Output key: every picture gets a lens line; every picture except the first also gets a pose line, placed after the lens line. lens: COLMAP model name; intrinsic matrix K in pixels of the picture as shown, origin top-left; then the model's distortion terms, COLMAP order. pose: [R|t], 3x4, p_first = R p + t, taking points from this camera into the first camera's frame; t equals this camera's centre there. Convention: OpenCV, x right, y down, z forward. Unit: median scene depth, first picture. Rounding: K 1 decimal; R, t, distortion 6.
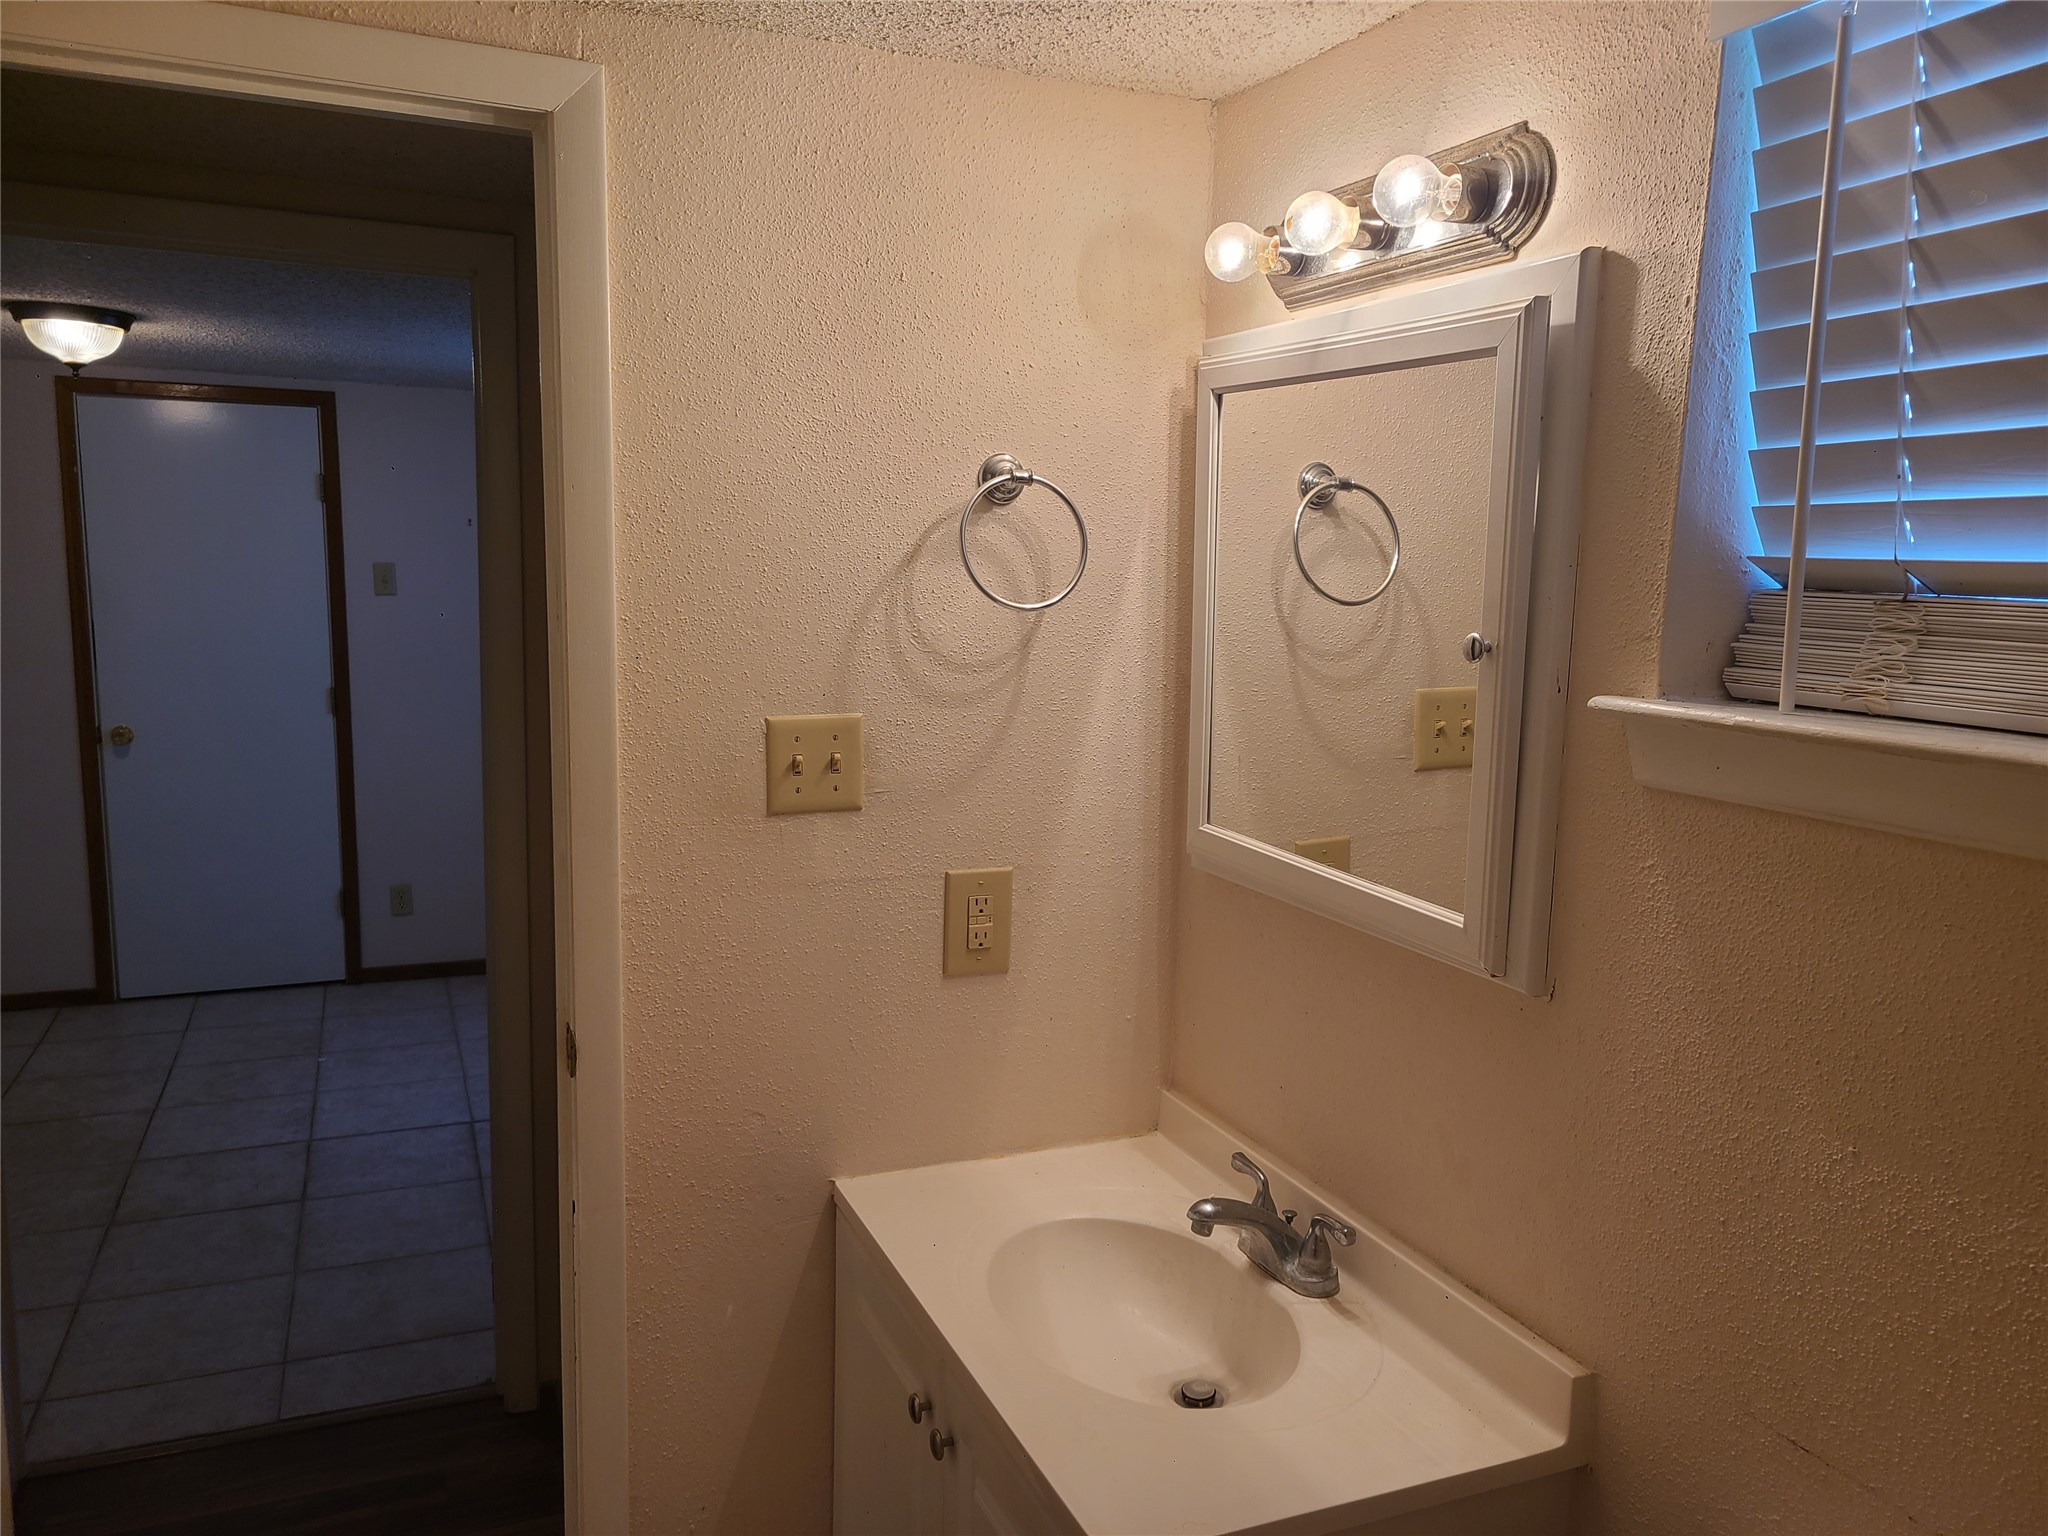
lens RADIAL K [[1528.2, 0, 1016.6], [0, 1528.2, 777.5], [0, 0, 1]] dist [0.045607, -0.024161]
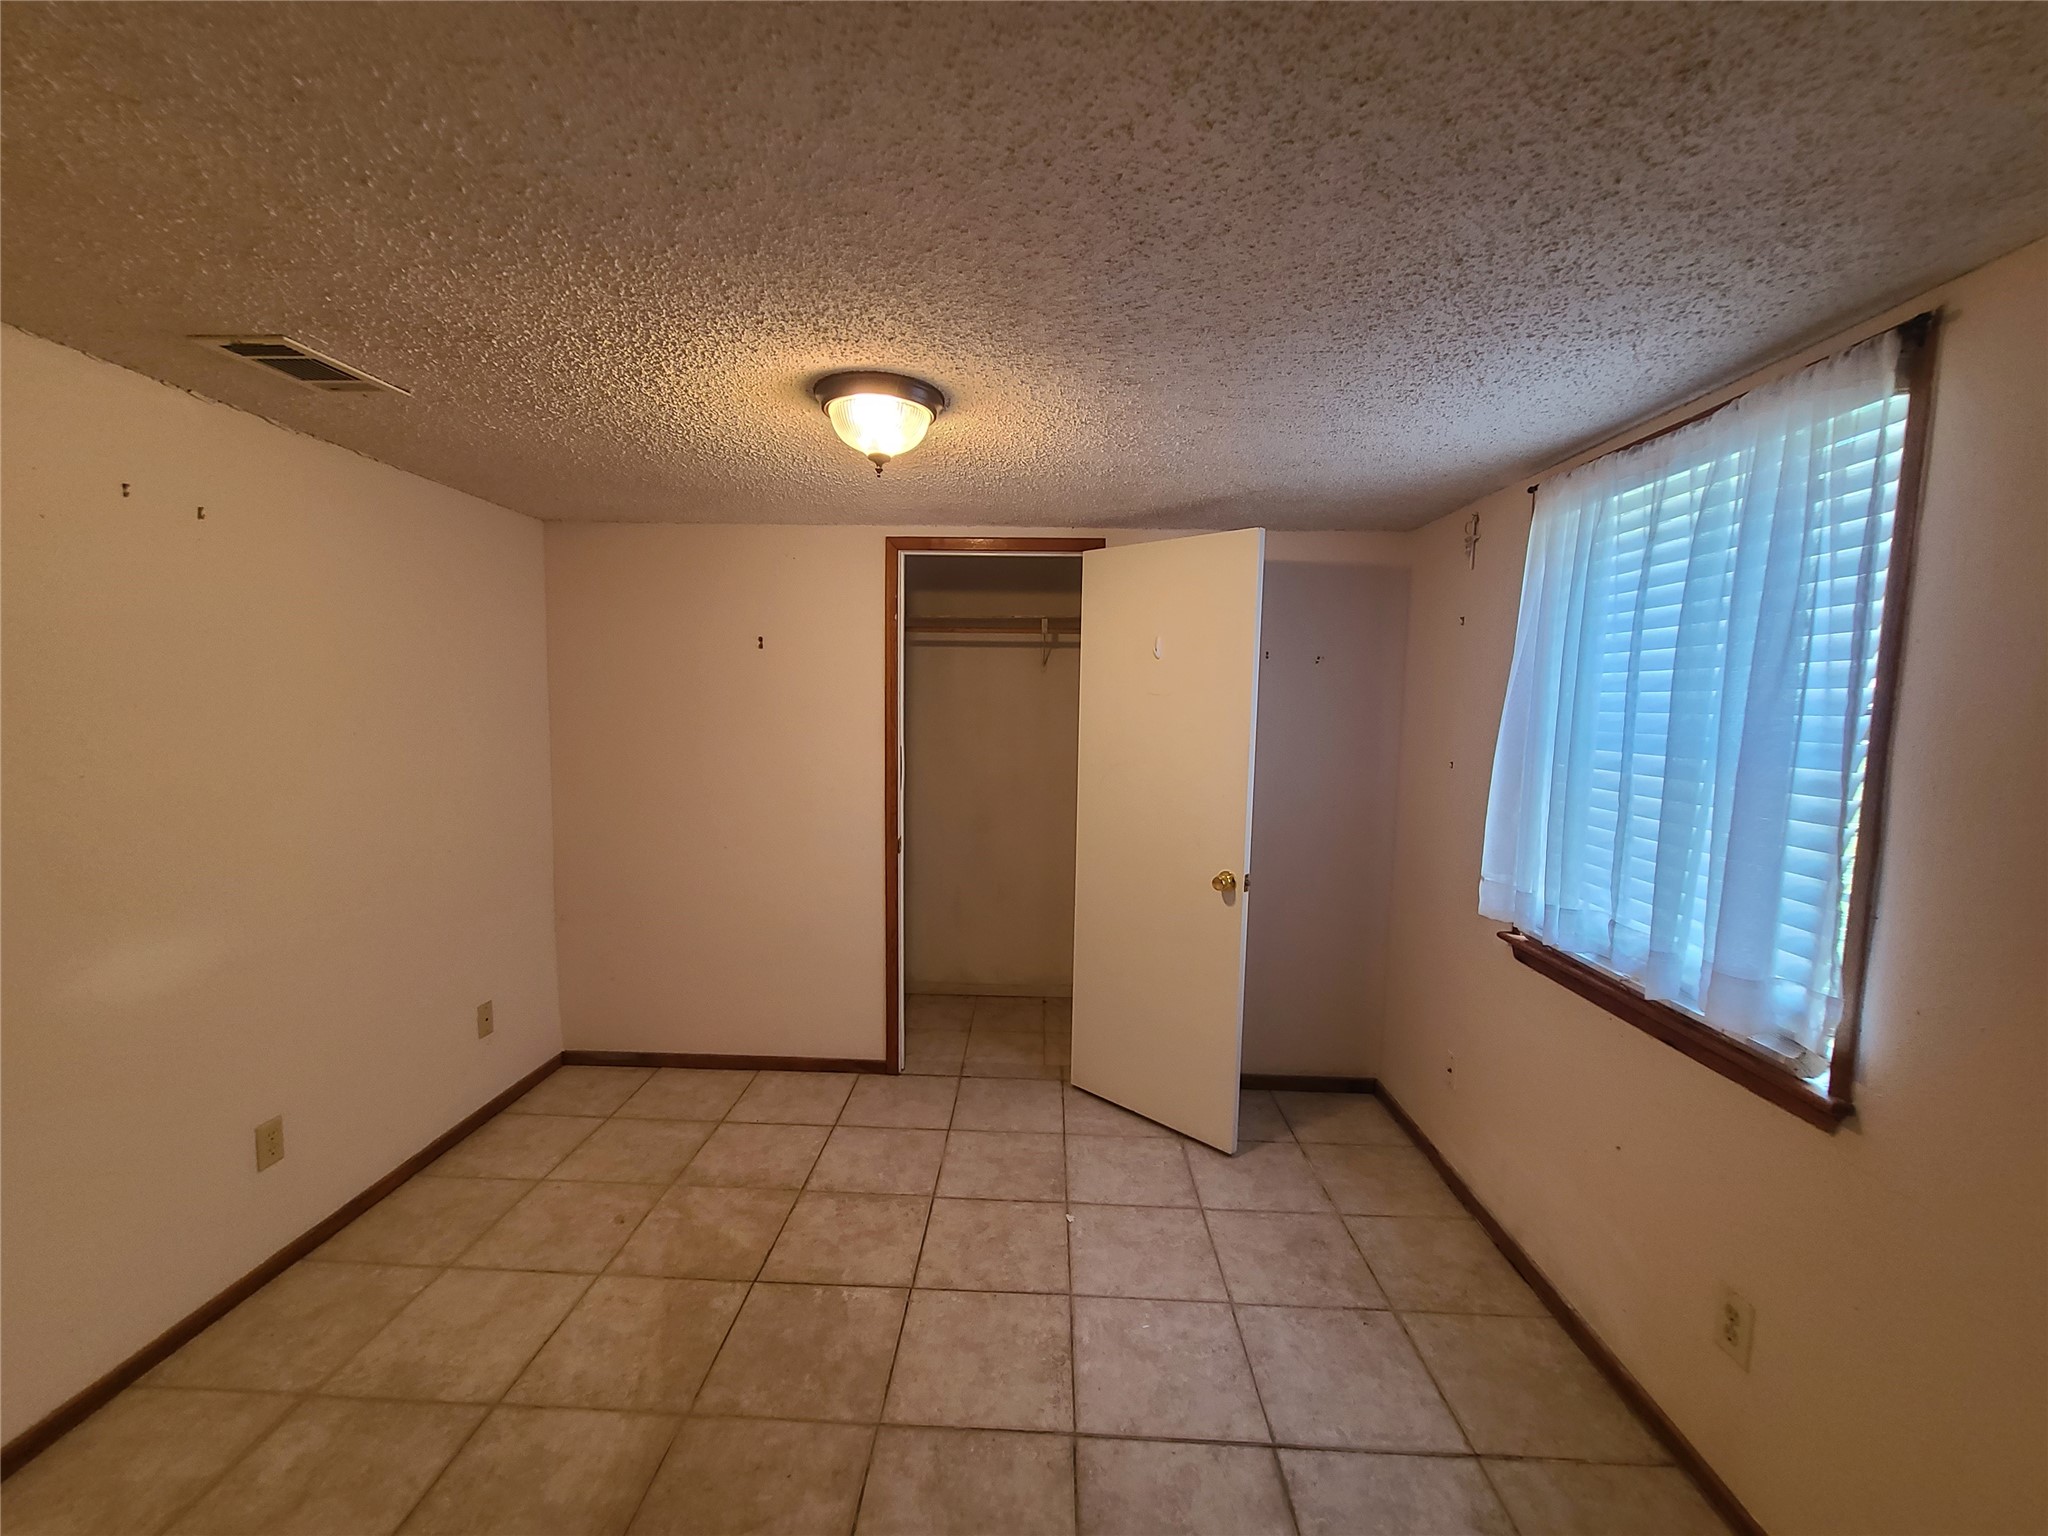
lens RADIAL K [[833.8, 0, 1016.7], [0, 833.8, 779.9], [0, 0, 1]] dist [-0.001771, 0.001105]
pose [[0.906912, 0.034034, -0.419944, -0.250201], [-0.056945, 0.997488, -0.042138, -0.054631], [0.417454, 0.062129, 0.906571, 0.462095]]
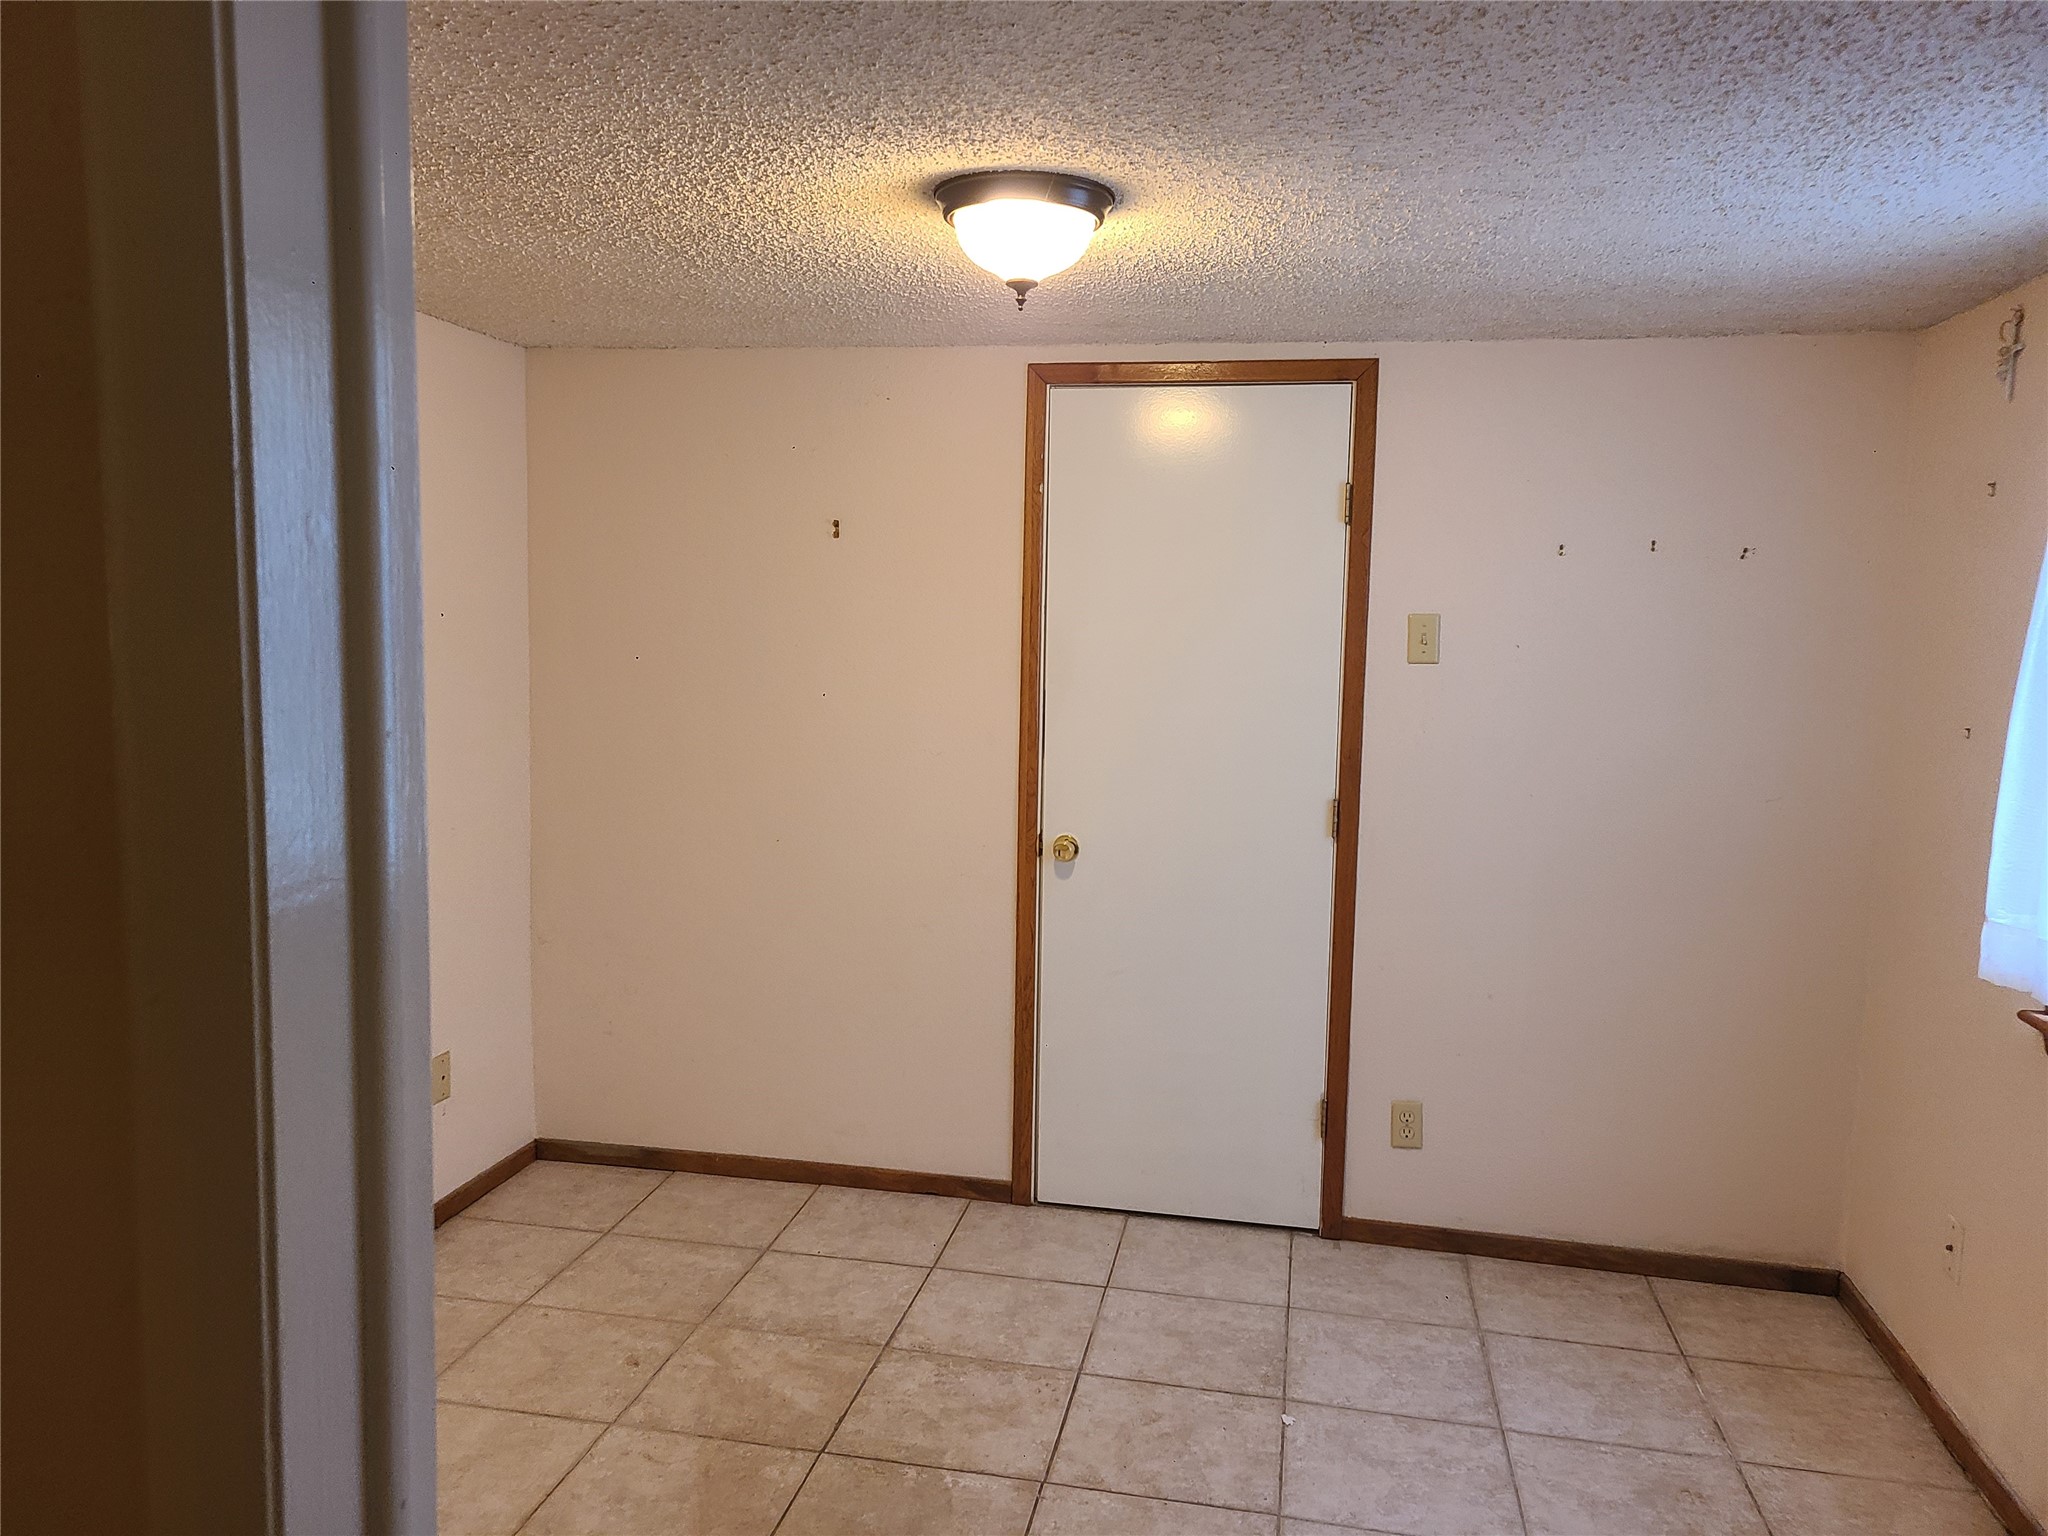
lens RADIAL K [[1528.2, 0, 1005.3], [0, 1528.2, 765.3], [0, 0, 1]] dist [0.045607, -0.024161]
pose [[0.825234, 0.055621, -0.562046, -0.194318], [-0.083007, 0.996277, -0.023282, -0.046839], [0.558658, 0.065867, 0.826779, 0.377347]]
